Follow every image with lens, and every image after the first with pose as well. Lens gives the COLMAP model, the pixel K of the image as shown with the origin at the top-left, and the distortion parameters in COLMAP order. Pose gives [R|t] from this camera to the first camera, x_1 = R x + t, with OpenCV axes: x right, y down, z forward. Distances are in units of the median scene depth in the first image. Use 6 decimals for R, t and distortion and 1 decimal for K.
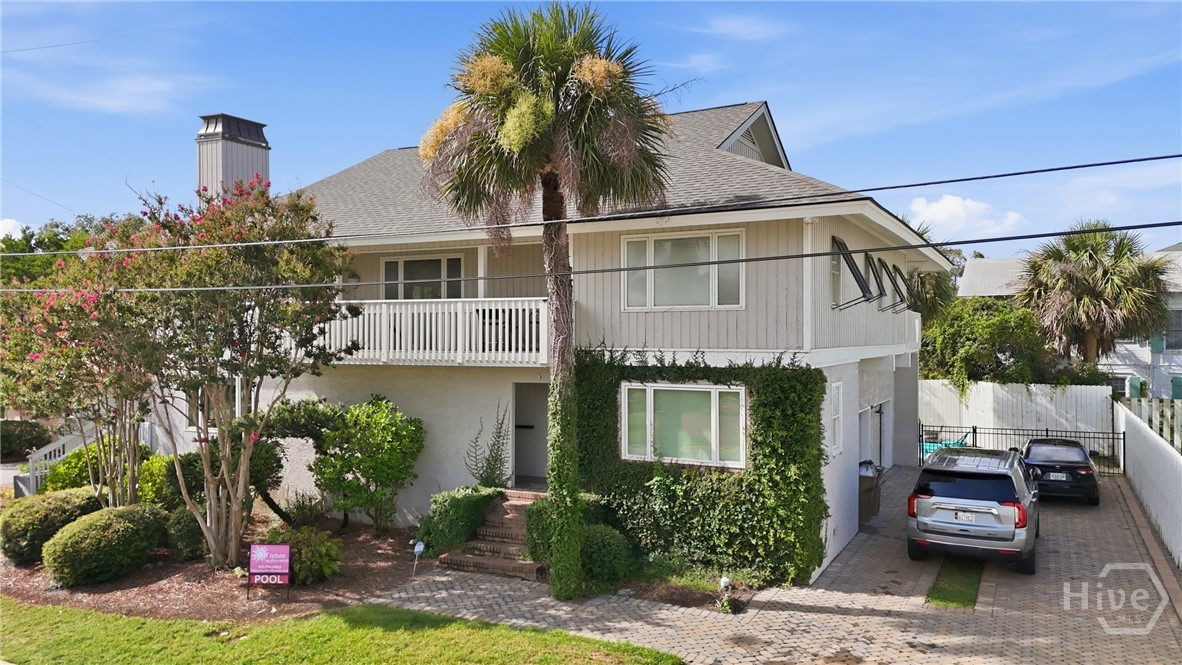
lens RADIAL K [[858.9, 0, 595.5], [0, 858.9, 382.3], [0, 0, 1]] dist [0.121116, -0.118163]
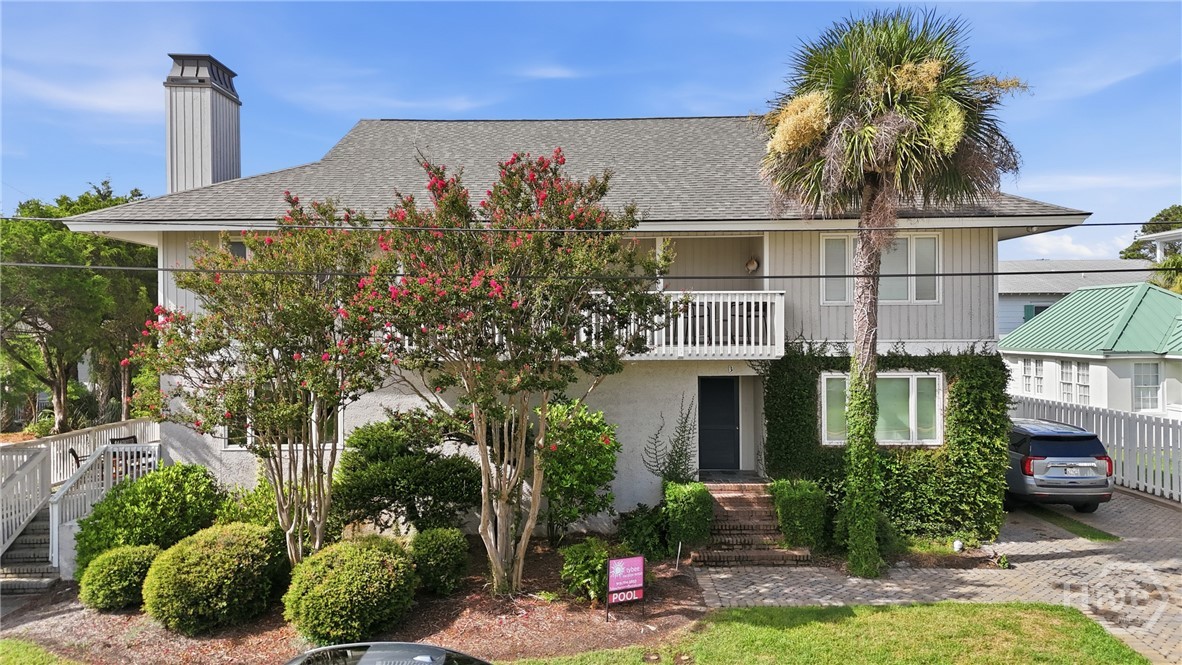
lens RADIAL K [[841.5, 0, 590.3], [0, 841.5, 391.0], [0, 0, 1]] dist [0.053102, -0.003260]
pose [[0.887956, -0.035030, 0.458592, -0.748137], [0.029322, 0.999379, 0.019565, -0.006361], [-0.458992, -0.003926, 0.888432, 0.220574]]
